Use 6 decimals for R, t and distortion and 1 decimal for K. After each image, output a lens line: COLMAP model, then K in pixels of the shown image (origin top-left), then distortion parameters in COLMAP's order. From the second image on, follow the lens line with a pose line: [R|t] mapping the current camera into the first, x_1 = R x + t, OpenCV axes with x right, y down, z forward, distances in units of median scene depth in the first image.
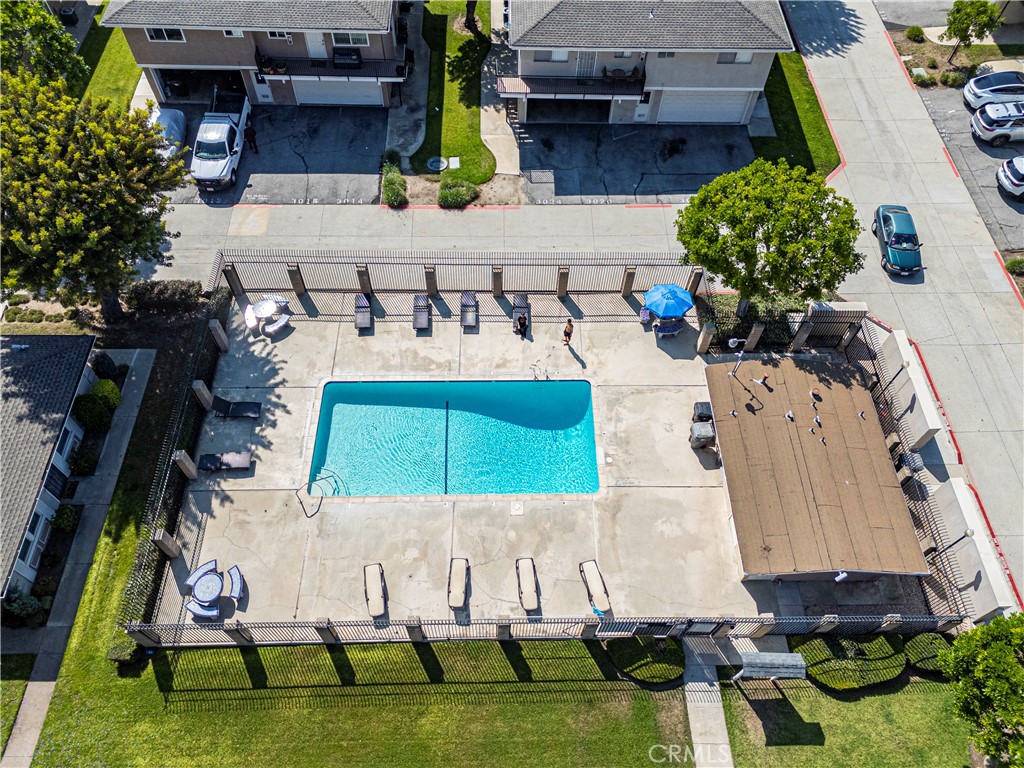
lens RADIAL K [[737.9, 0, 512.0], [0, 737.9, 384.0], [0, 0, 1]] dist [0.055128, -0.055171]
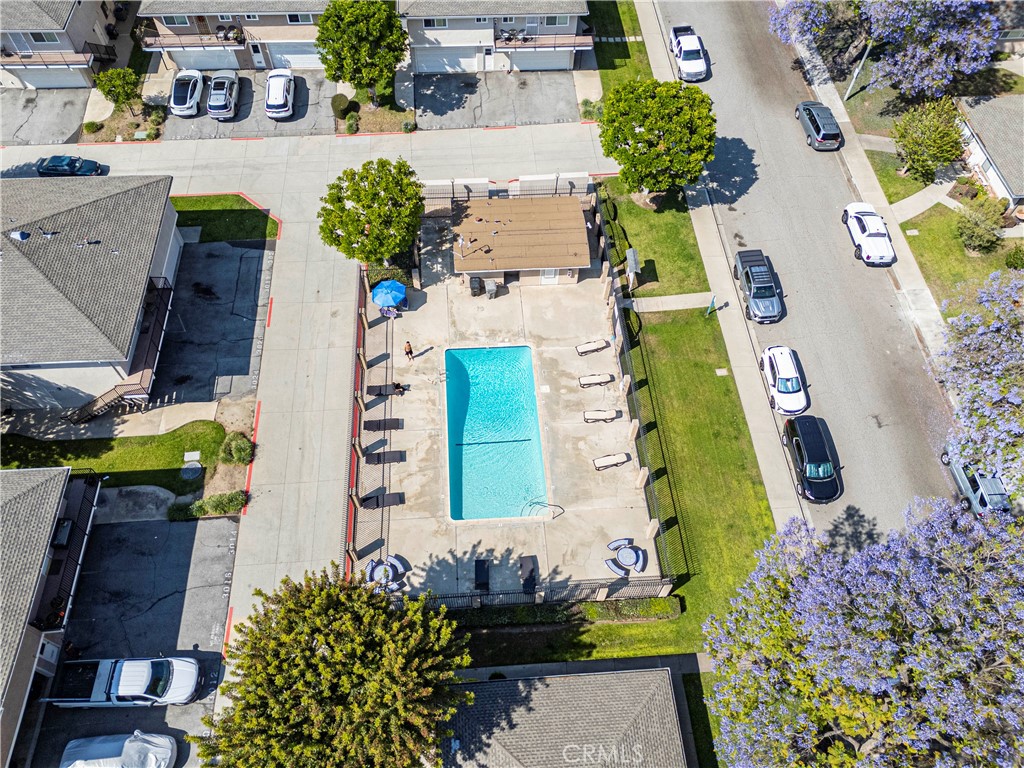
lens RADIAL K [[737.9, 0, 512.0], [0, 737.9, 384.0], [0, 0, 1]] dist [0.055128, -0.055171]
pose [[-0.050474, -0.852465, 0.520342, -0.676320], [0.829312, 0.254536, 0.497447, -0.569184], [-0.556502, 0.456634, 0.694112, -0.036007]]
